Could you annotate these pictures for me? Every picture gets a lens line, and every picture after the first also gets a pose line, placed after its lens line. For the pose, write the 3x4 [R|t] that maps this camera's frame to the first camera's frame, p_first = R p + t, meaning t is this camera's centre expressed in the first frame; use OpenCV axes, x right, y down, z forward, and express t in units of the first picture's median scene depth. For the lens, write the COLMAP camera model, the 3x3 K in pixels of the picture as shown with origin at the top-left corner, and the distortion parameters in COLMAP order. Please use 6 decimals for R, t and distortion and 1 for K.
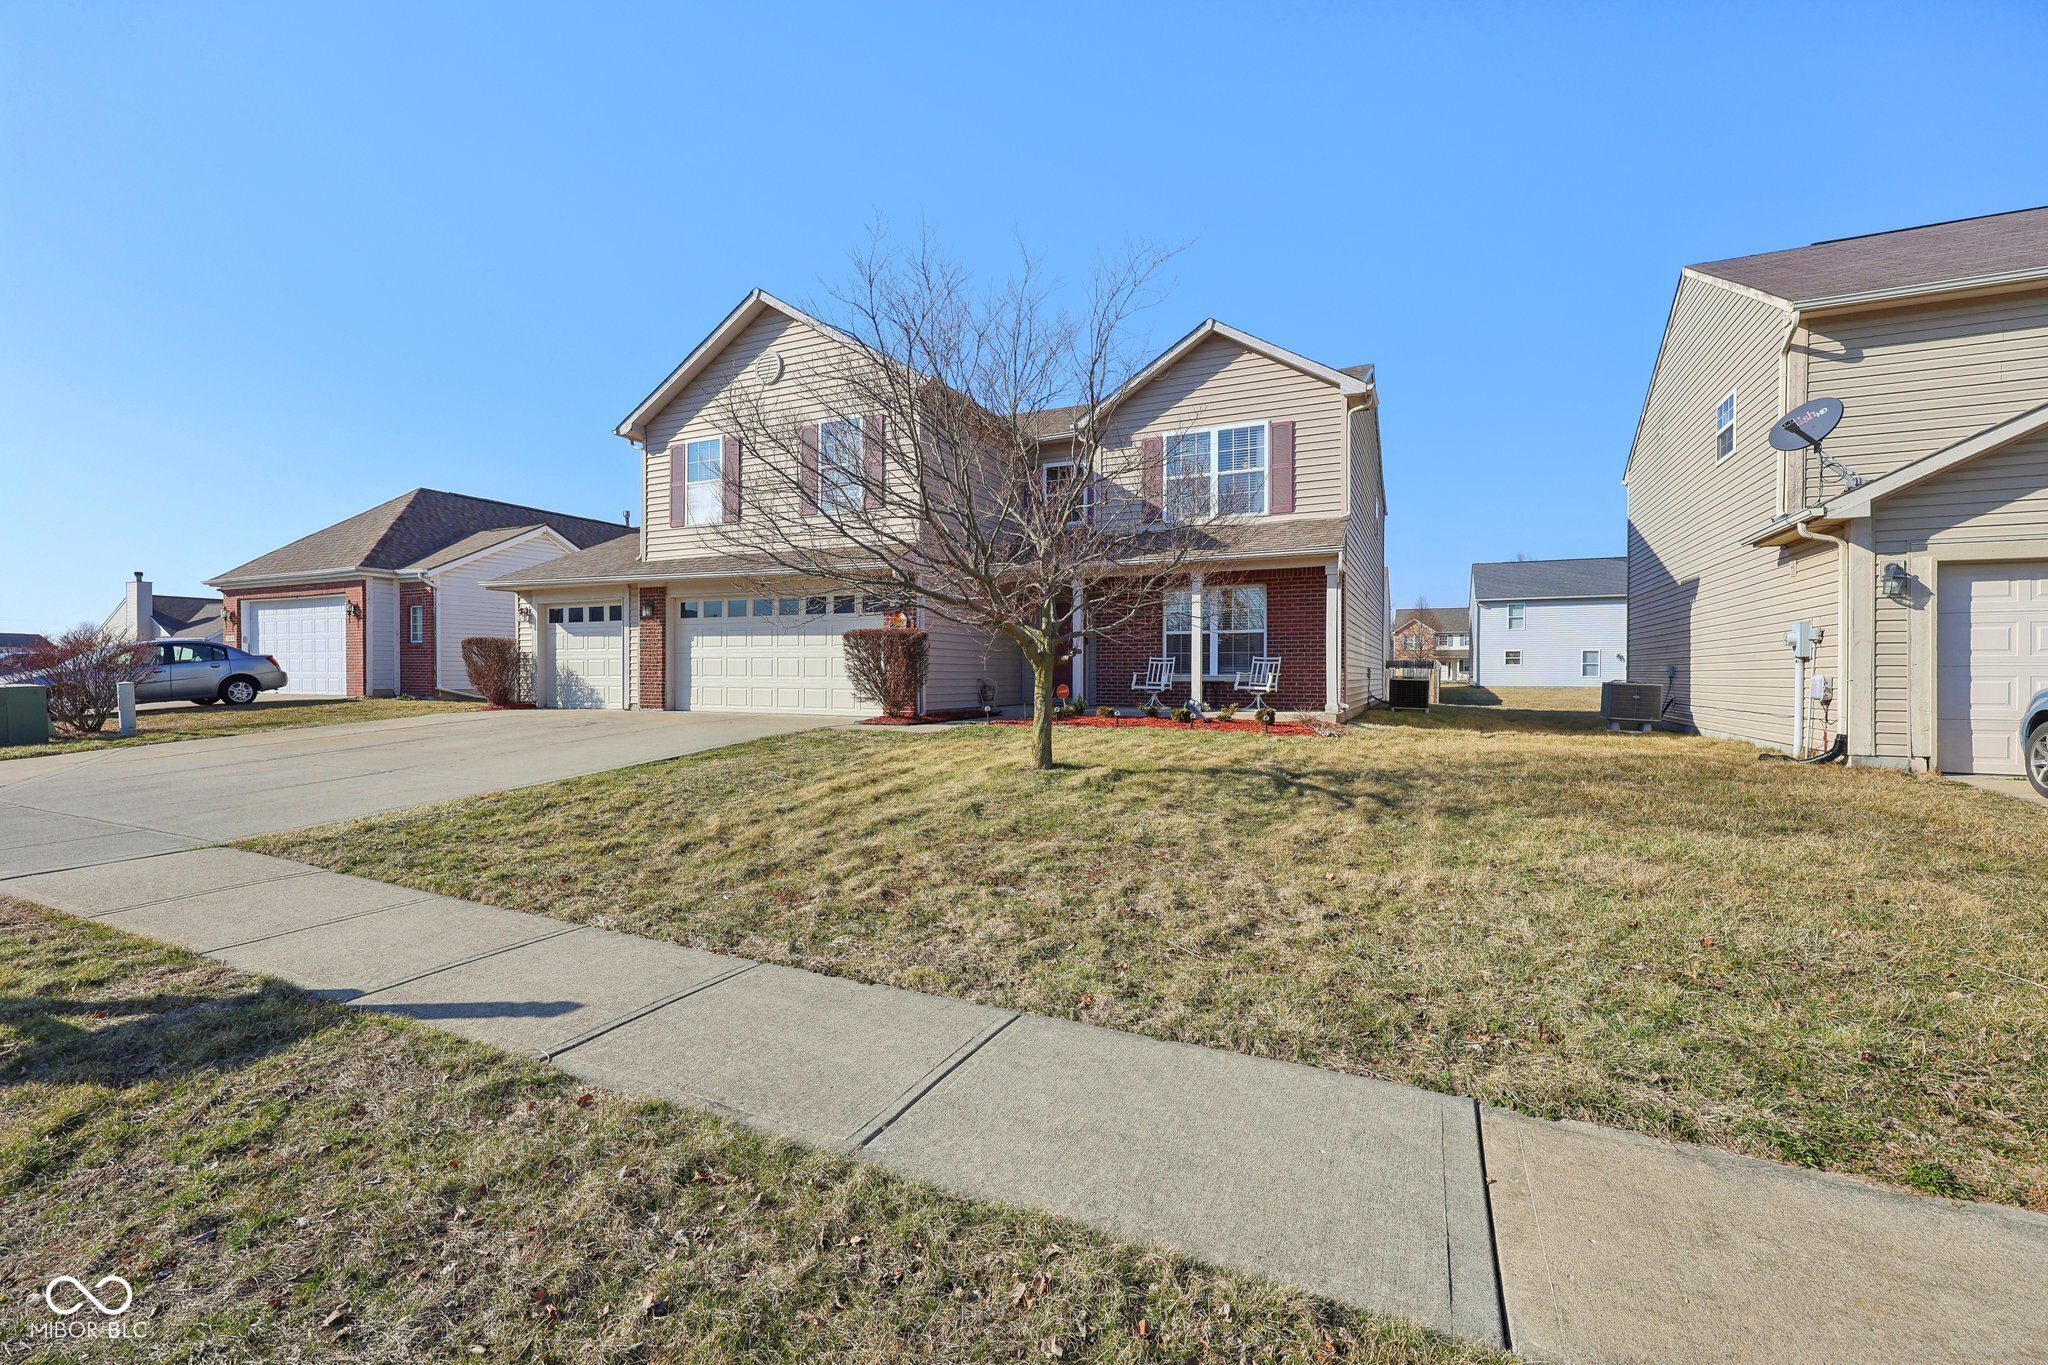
lens RADIAL K [[859.5, 0, 1013.2], [0, 859.5, 659.8], [0, 0, 1]] dist [-0.001371, -0.000207]
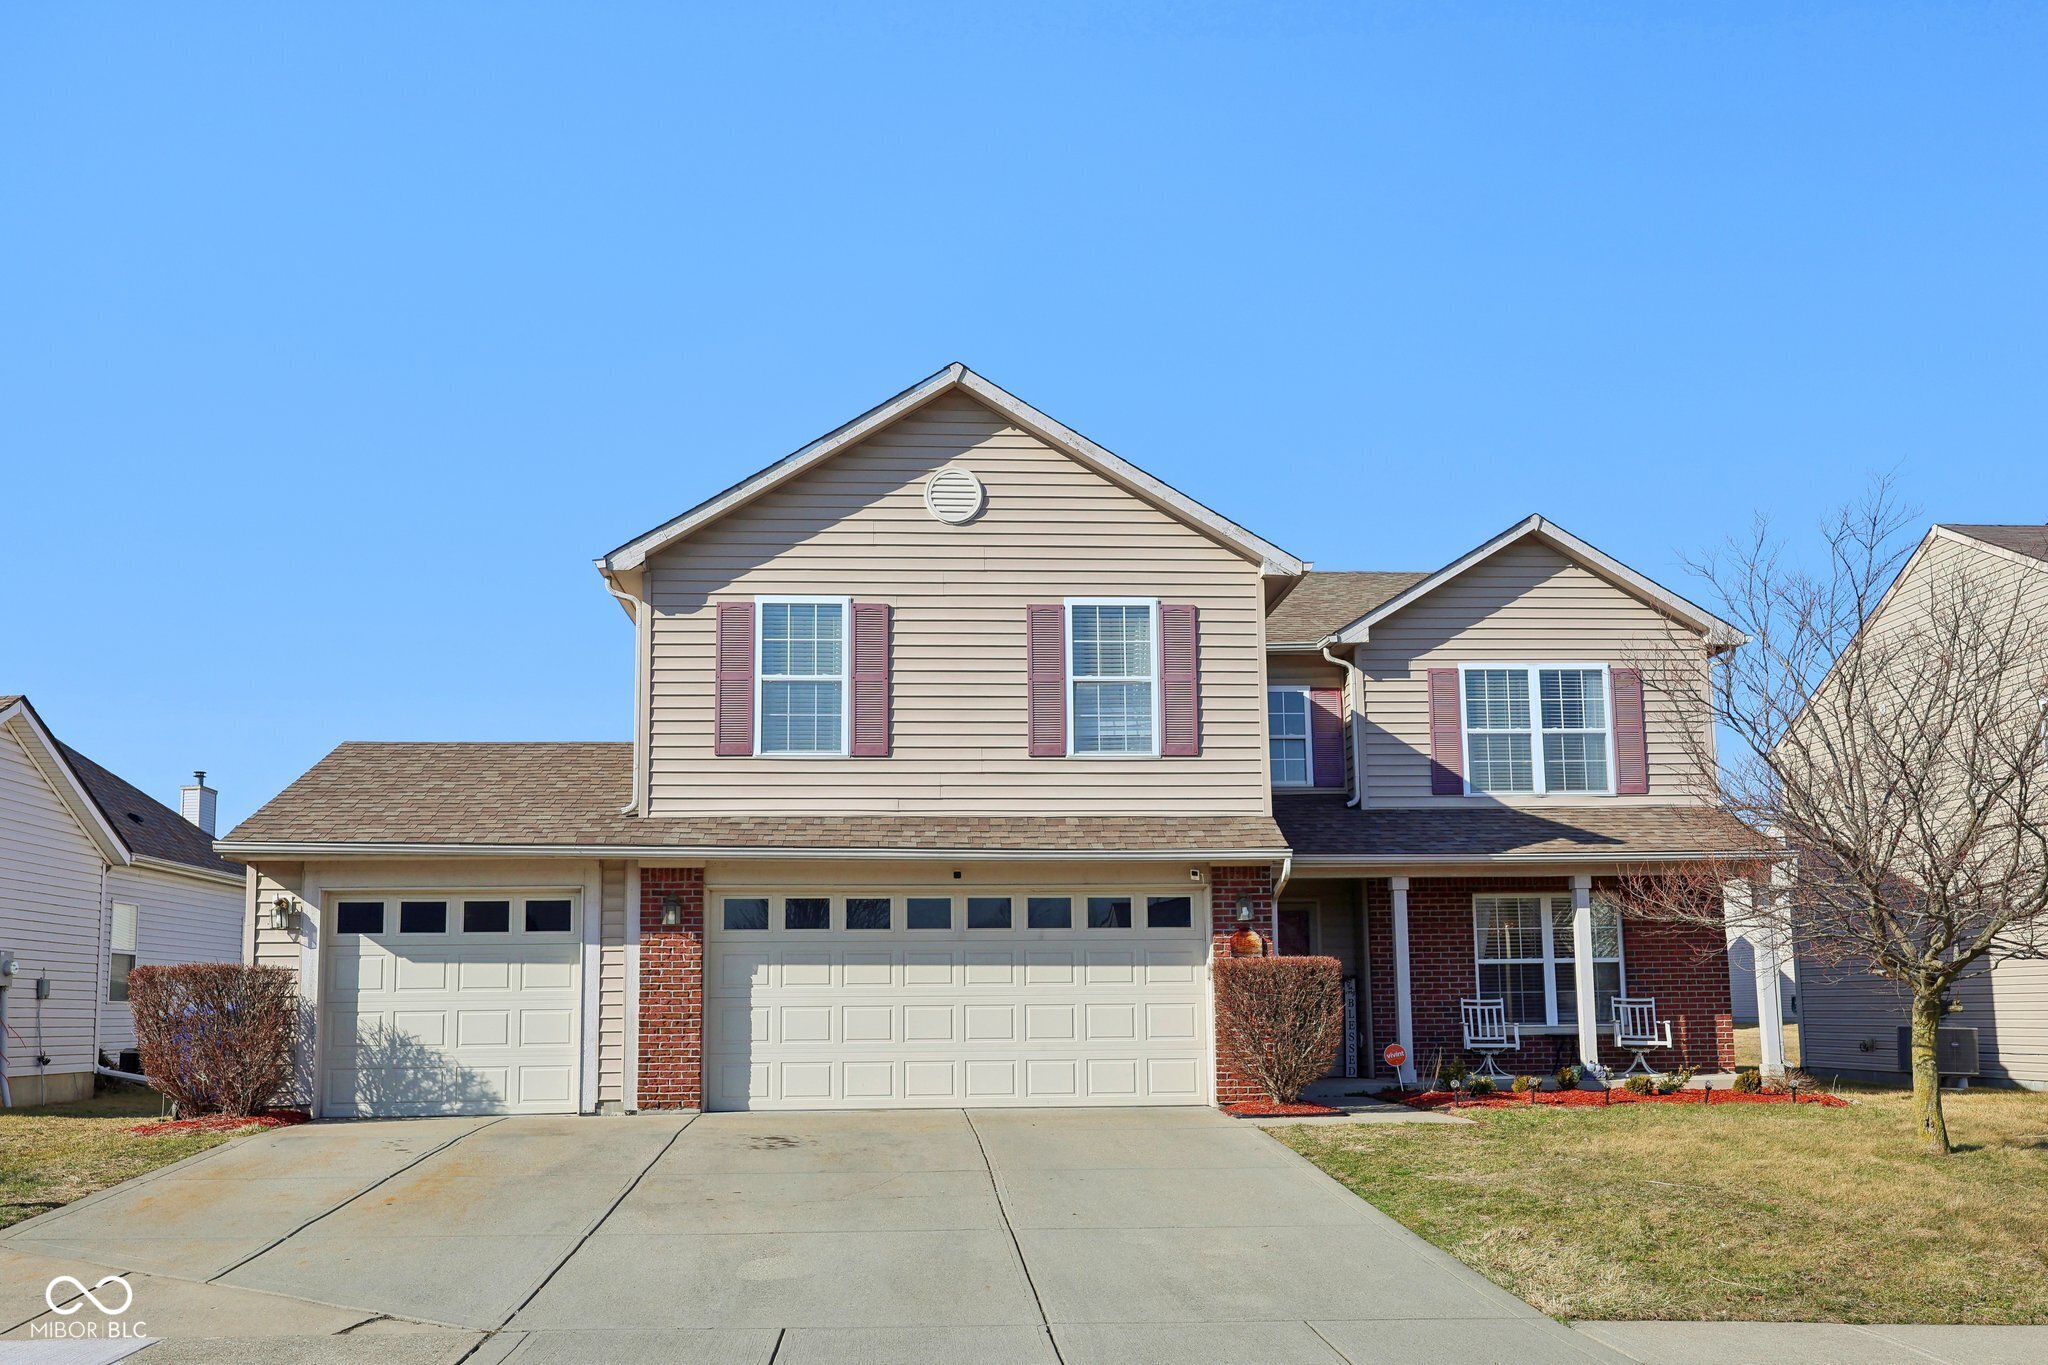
lens RADIAL K [[1701.7, 0, 1028.7], [0, 1701.7, 792.4], [0, 0, 1]] dist [-0.000650, 0.000206]
pose [[0.872728, 0.050985, 0.485537, -0.908798], [0.004913, 0.993564, -0.113163, -0.017203], [-0.488182, 0.101146, 0.866861, 0.023726]]
